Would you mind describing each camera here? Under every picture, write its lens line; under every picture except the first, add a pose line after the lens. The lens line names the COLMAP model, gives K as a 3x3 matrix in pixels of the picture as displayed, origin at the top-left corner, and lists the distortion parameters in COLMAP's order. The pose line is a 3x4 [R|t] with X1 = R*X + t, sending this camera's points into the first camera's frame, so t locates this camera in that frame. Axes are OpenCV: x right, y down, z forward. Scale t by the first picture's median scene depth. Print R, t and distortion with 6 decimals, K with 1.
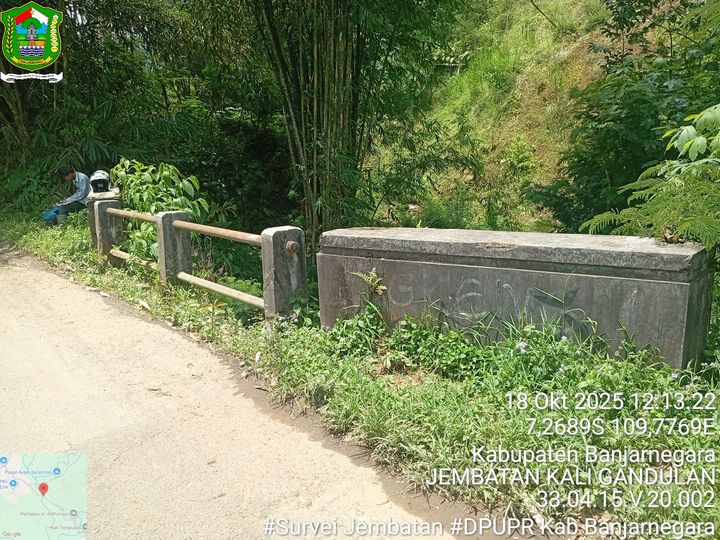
lens RADIAL K [[550.5, 0, 358.5], [0, 550.5, 270.1], [0, 0, 1]] dist [0.110606, -0.219603]
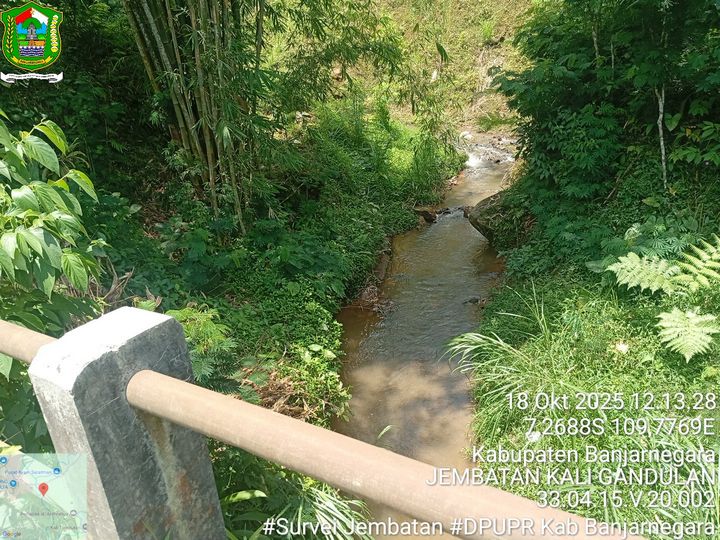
lens RADIAL K [[550.5, 0, 358.5], [0, 550.5, 270.1], [0, 0, 1]] dist [0.110606, -0.219603]
pose [[0.949702, -0.180809, 0.255683, -0.205496], [0.134389, 0.972786, 0.188749, -0.109913], [-0.282852, -0.144894, 0.948156, 0.542825]]
